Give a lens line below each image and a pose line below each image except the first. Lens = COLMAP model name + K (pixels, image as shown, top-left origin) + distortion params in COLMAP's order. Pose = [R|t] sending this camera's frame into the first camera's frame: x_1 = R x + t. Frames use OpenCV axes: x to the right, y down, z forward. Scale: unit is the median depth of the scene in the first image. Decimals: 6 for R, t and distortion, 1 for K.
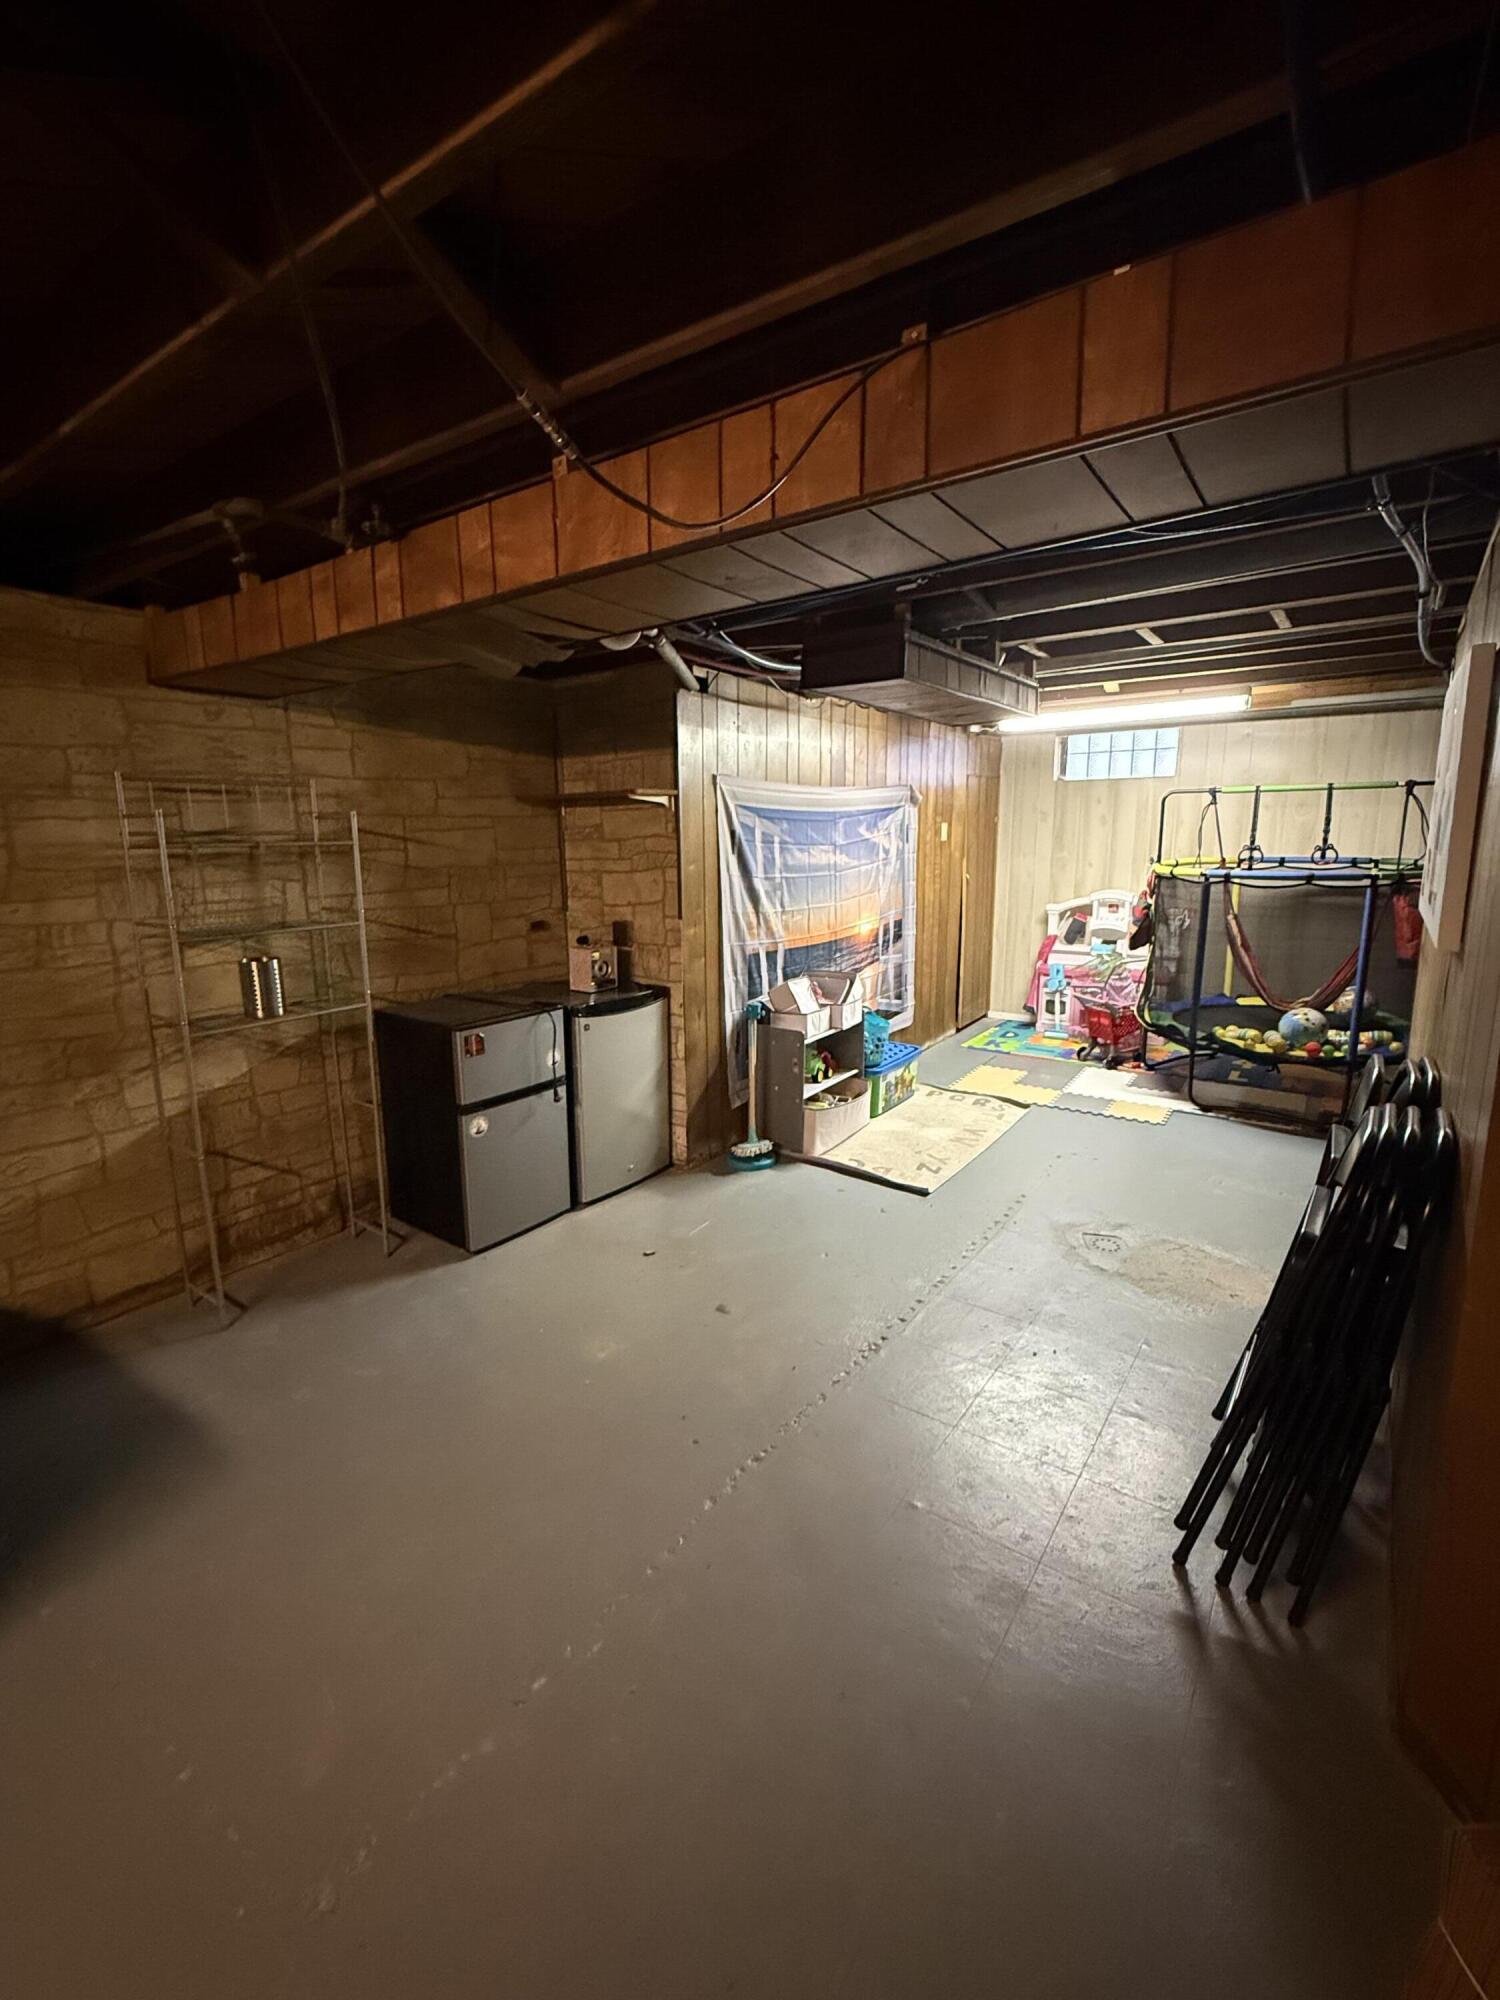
lens RADIAL K [[880.5, 0, 744.7], [0, 880.5, 1000.5], [0, 0, 1]] dist [0.003727, 0.000568]
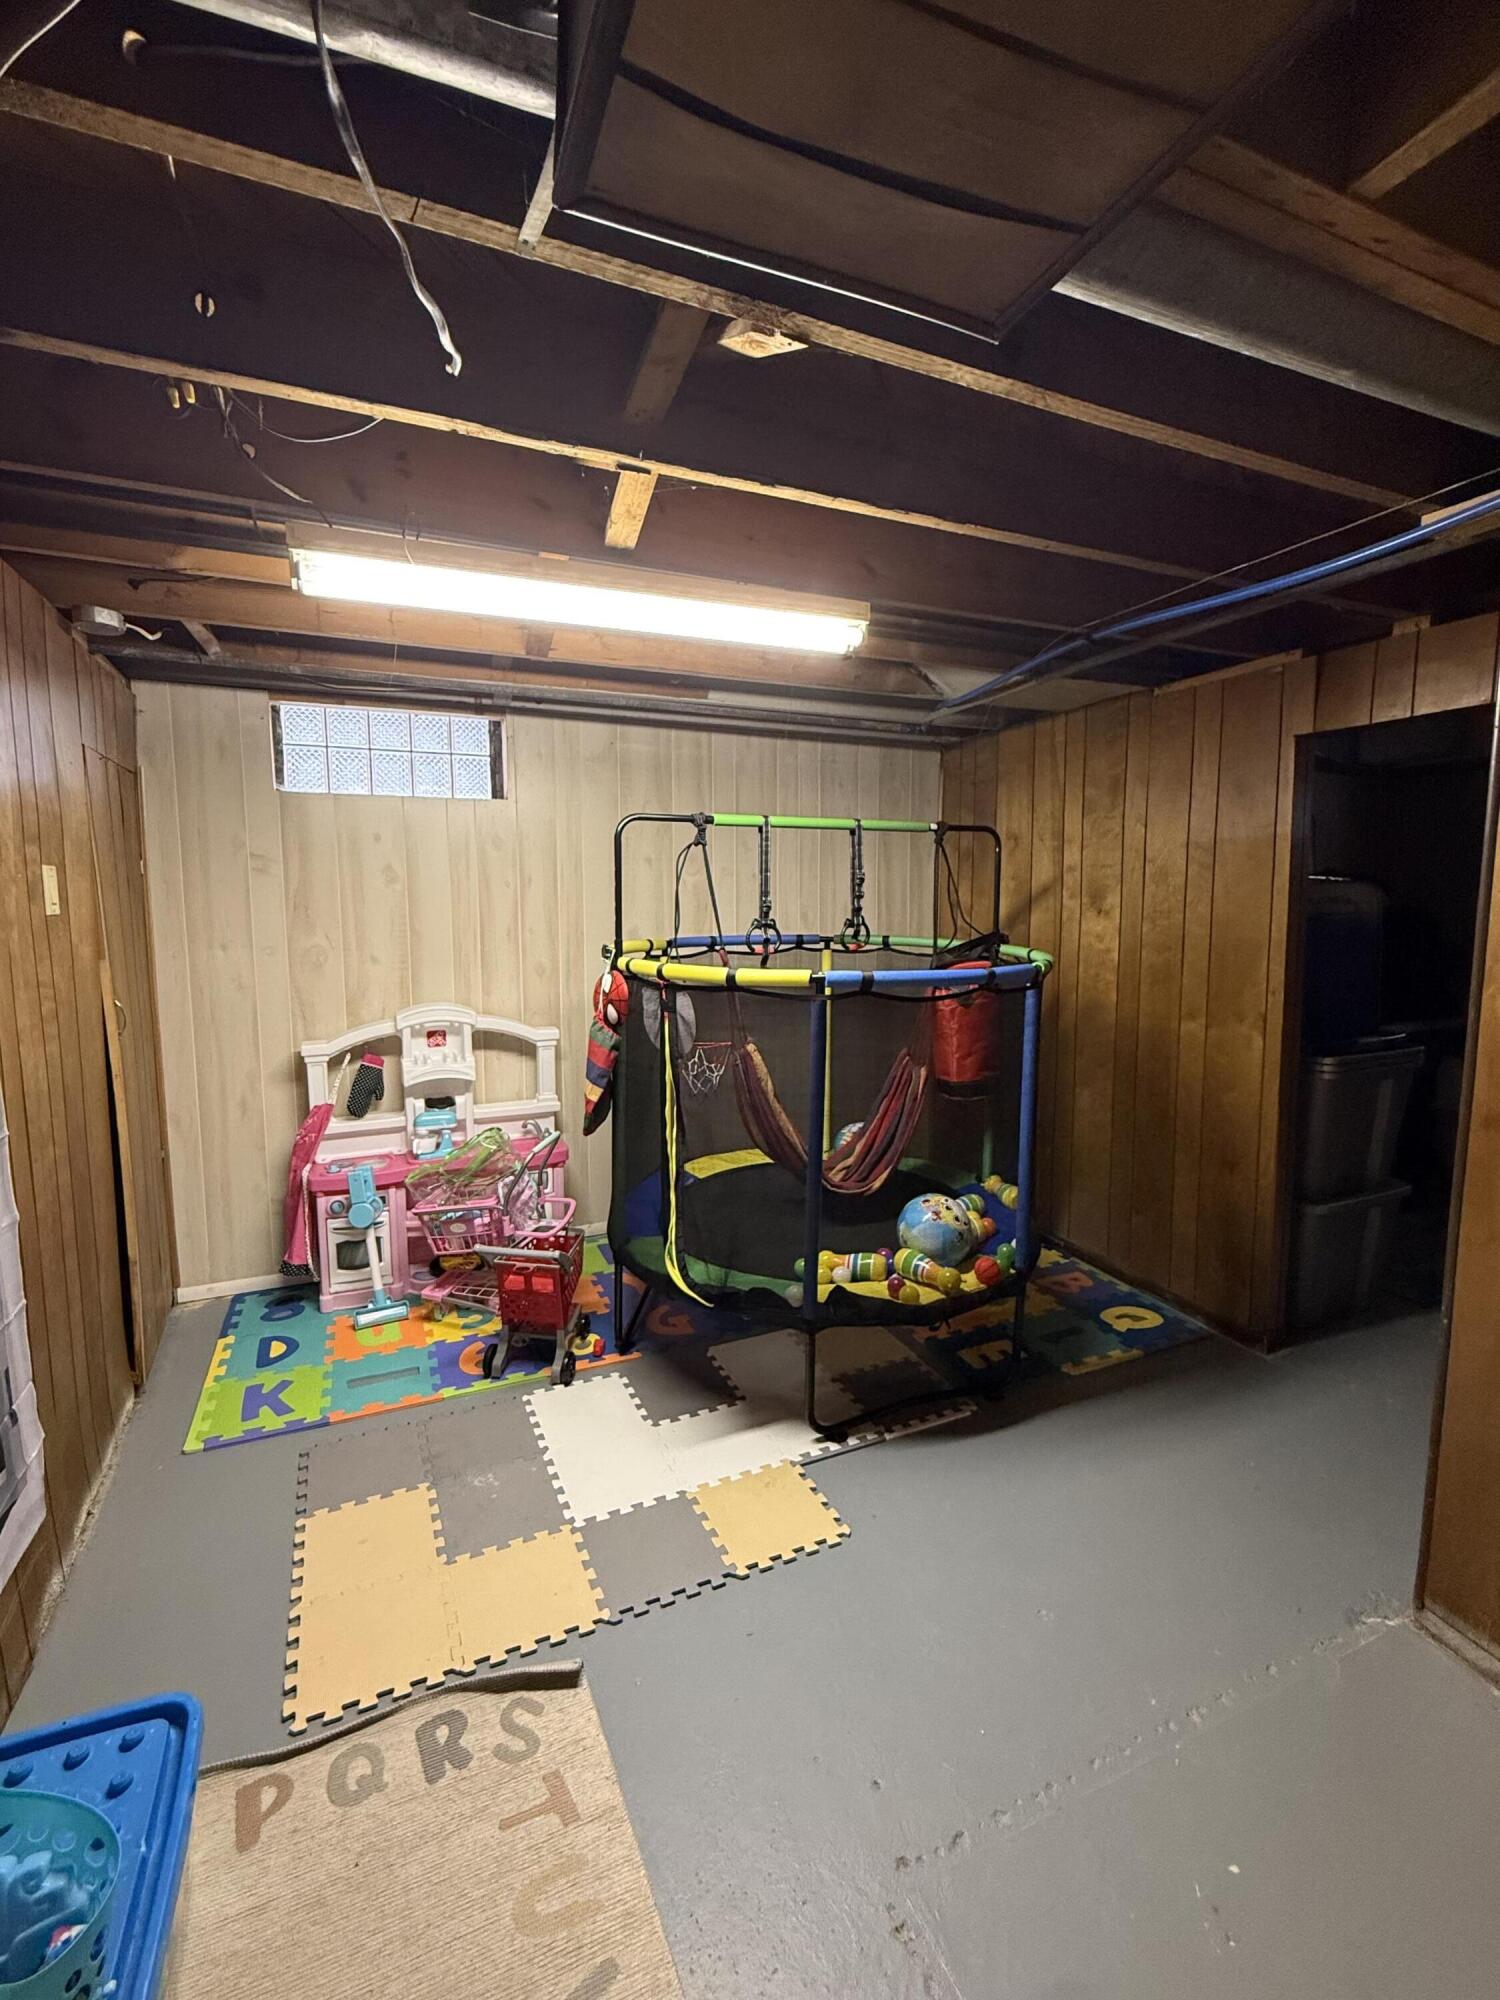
lens RADIAL K [[880.5, 0, 736.3], [0, 880.5, 998.2], [0, 0, 1]] dist [0.003727, 0.000568]
pose [[0.522411, -0.088858, 0.848051, 0.069090], [0.157245, 0.987537, 0.006607, -0.111734], [-0.838069, 0.129900, 0.529873, 0.607360]]
